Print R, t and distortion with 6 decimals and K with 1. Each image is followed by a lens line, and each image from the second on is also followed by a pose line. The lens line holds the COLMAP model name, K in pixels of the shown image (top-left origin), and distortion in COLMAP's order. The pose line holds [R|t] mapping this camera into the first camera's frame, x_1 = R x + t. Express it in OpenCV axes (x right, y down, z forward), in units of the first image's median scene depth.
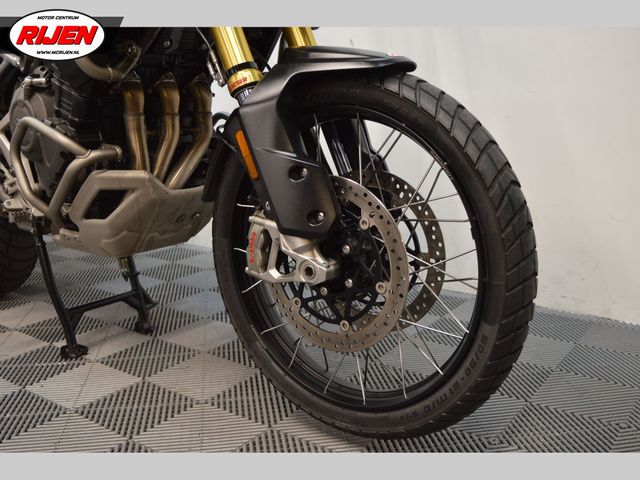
lens RADIAL K [[654.6, 0, 320.0], [0, 654.6, 240.0], [0, 0, 1]] dist [-0.078574, -0.017591]
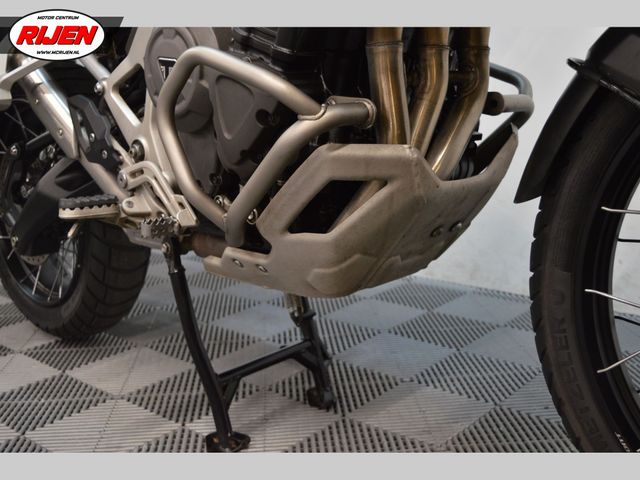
lens RADIAL K [[759.2, 0, 320.0], [0, 759.2, 240.0], [0, 0, 1]] dist [-0.038198, -0.022398]
pose [[0.995067, 0.003379, -0.099152, -0.268034], [-0.004095, 0.999967, -0.007024, -0.021479], [0.099125, 0.007396, 0.995048, 0.344535]]
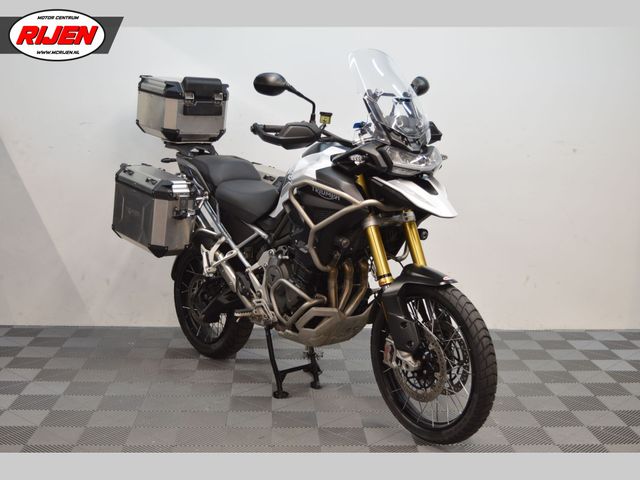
lens RADIAL K [[843.3, 0, 320.0], [0, 843.3, 240.0], [0, 0, 1]] dist [-0.057294, -0.003470]
pose [[0.982782, 0.065478, -0.172778, 0.126719], [-0.077609, 0.994901, -0.064409, -0.140569], [0.167680, 0.076709, 0.982853, -1.609291]]
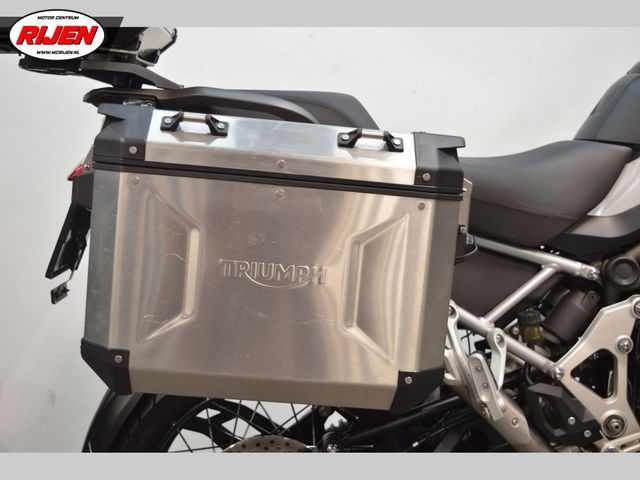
lens RADIAL K [[843.3, 0, 320.0], [0, 843.3, 240.0], [0, 0, 1]] dist [-0.057294, -0.003470]
pose [[0.755491, -0.087366, 0.649307, -1.494691], [0.171562, 0.982867, -0.067371, -0.346373], [-0.632297, 0.162294, 0.757536, 0.554121]]
